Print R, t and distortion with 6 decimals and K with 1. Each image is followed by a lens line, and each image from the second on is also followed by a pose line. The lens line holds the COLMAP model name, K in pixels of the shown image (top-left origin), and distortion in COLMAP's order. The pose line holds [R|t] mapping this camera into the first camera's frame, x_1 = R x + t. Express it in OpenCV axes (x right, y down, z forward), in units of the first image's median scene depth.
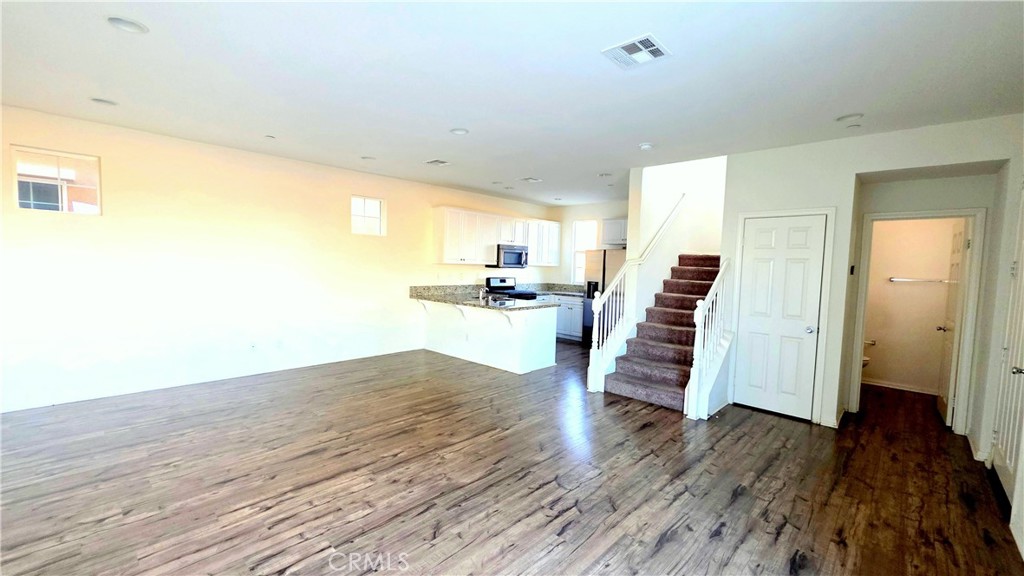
lens RADIAL K [[431.8, 0, 521.1], [0, 431.8, 290.1], [0, 0, 1]] dist [0.002453, 0.000250]
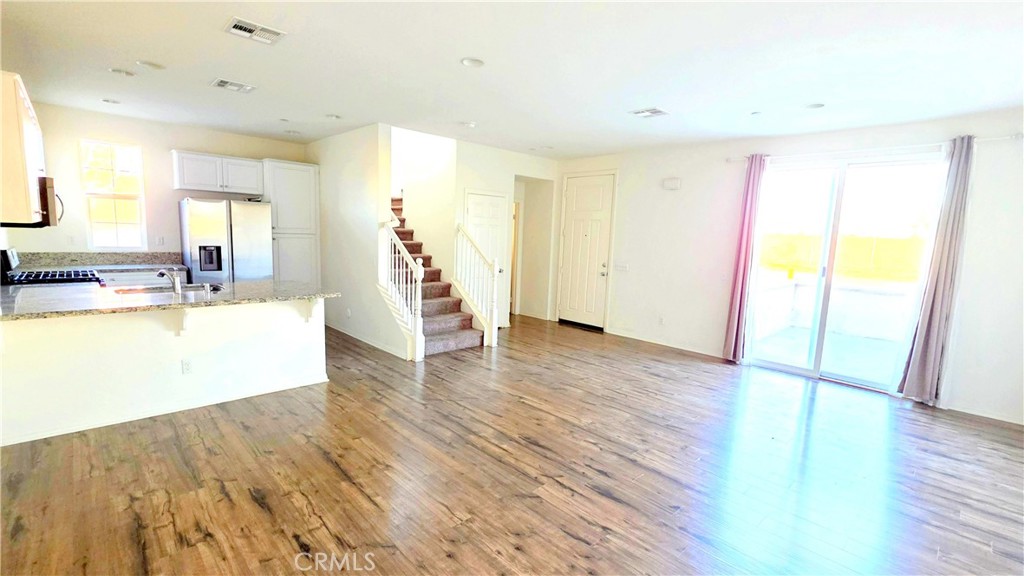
lens RADIAL K [[439.1, 0, 519.0], [0, 439.1, 290.3], [0, 0, 1]] dist [0.002515, 0.000220]
pose [[0.057642, -0.156737, 0.985957, -0.850218], [0.022762, 0.987549, 0.155659, -0.079287], [-0.998078, 0.013469, 0.060492, 0.772721]]
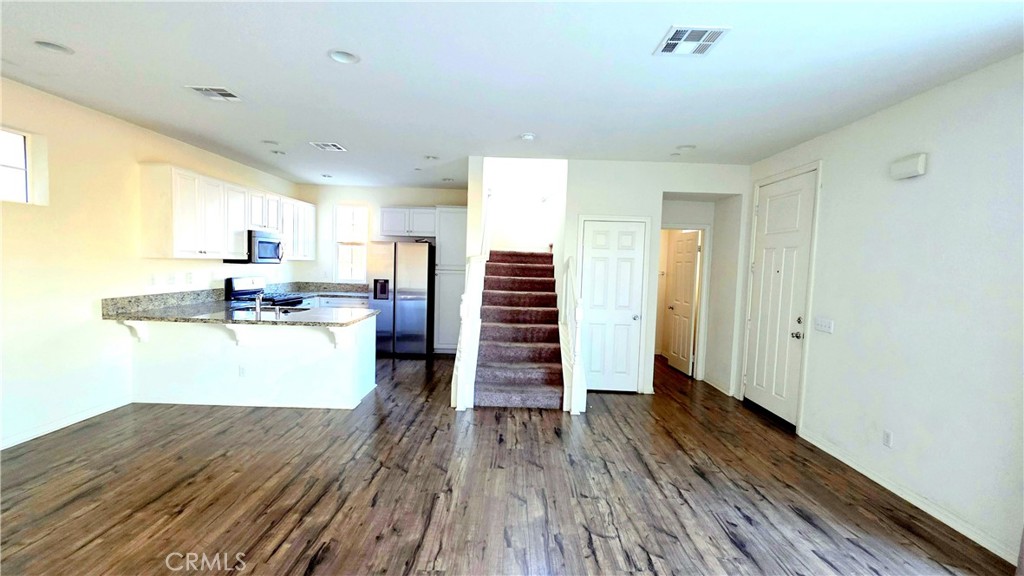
lens RADIAL K [[431.8, 0, 521.1], [0, 431.8, 290.1], [0, 0, 1]] dist [0.002453, 0.000250]
pose [[0.731075, -0.048083, 0.680600, -0.354245], [0.030501, 0.998820, 0.037801, -0.036811], [-0.681615, -0.006877, 0.731679, 0.311414]]
